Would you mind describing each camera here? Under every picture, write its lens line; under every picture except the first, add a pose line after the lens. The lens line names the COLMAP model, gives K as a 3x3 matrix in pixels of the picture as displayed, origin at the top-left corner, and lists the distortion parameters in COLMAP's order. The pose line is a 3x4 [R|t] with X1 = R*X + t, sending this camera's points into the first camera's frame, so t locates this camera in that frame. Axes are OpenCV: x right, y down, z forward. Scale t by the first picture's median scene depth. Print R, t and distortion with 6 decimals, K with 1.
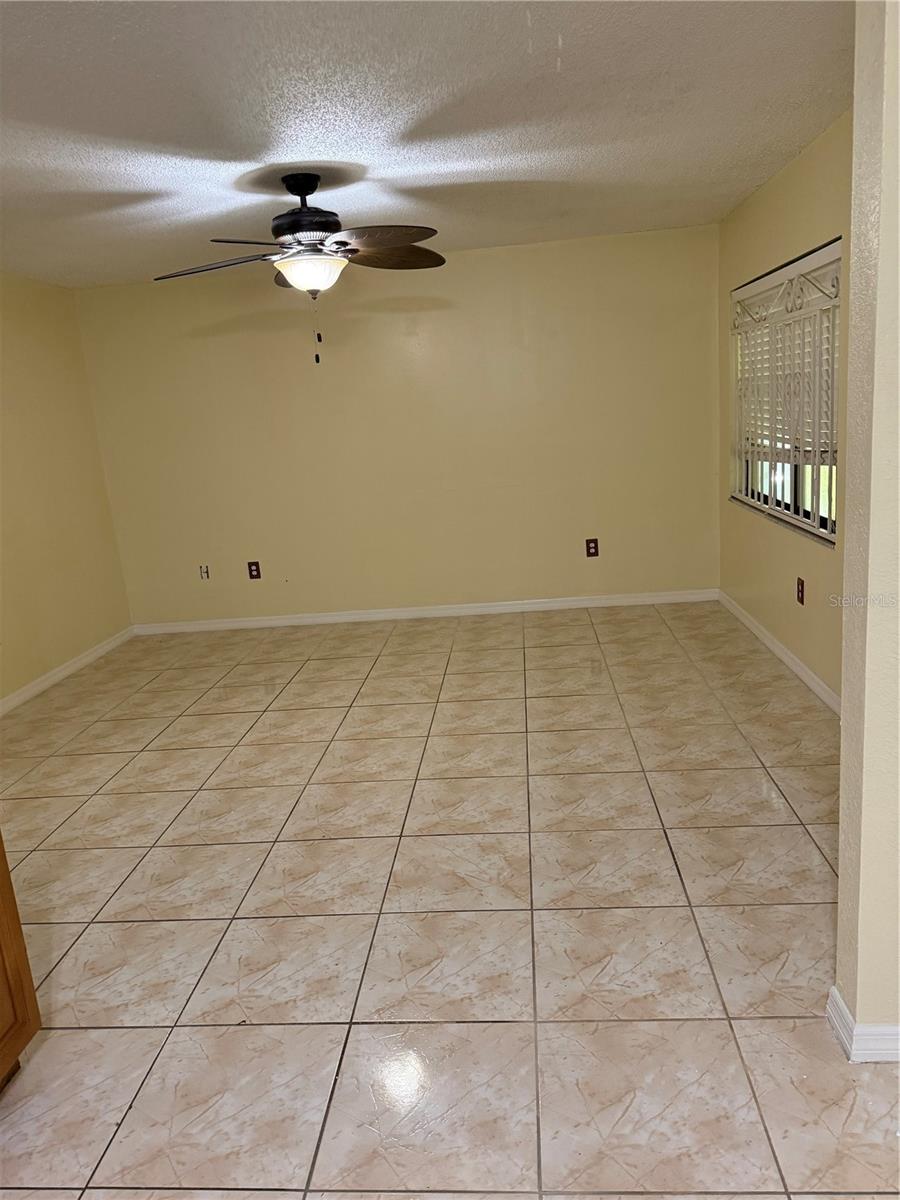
lens RADIAL K [[834.3, 0, 450.0], [0, 834.3, 600.0], [0, 0, 1]] dist [0.140541, -0.241873]
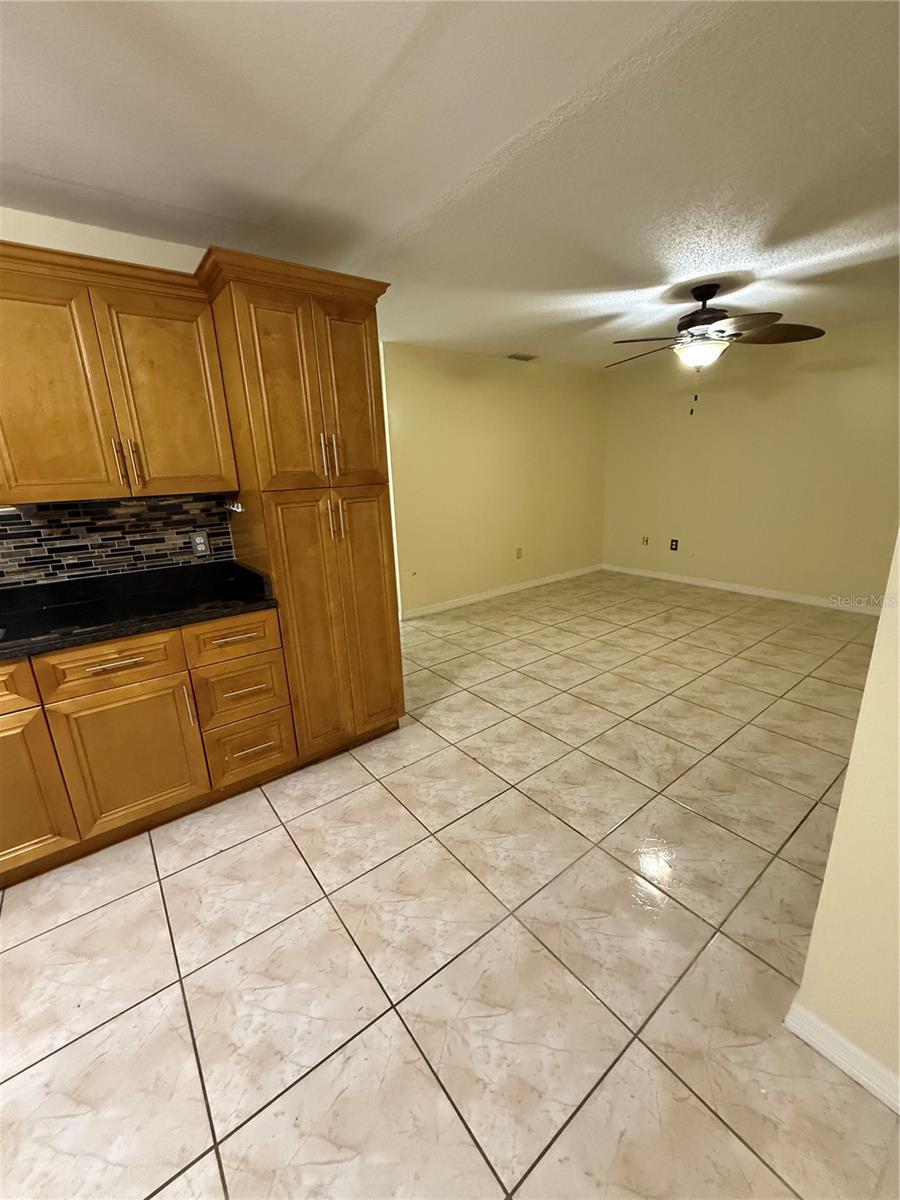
lens RADIAL K [[478.0, 0, 450.0], [0, 478.0, 597.3], [0, 0, 1]] dist [0.000190, -0.000163]
pose [[0.670084, 0.252866, -0.697886, 0.232257], [-0.181754, 0.967460, 0.176028, -0.035056], [0.719689, 0.008890, 0.694240, 0.093574]]
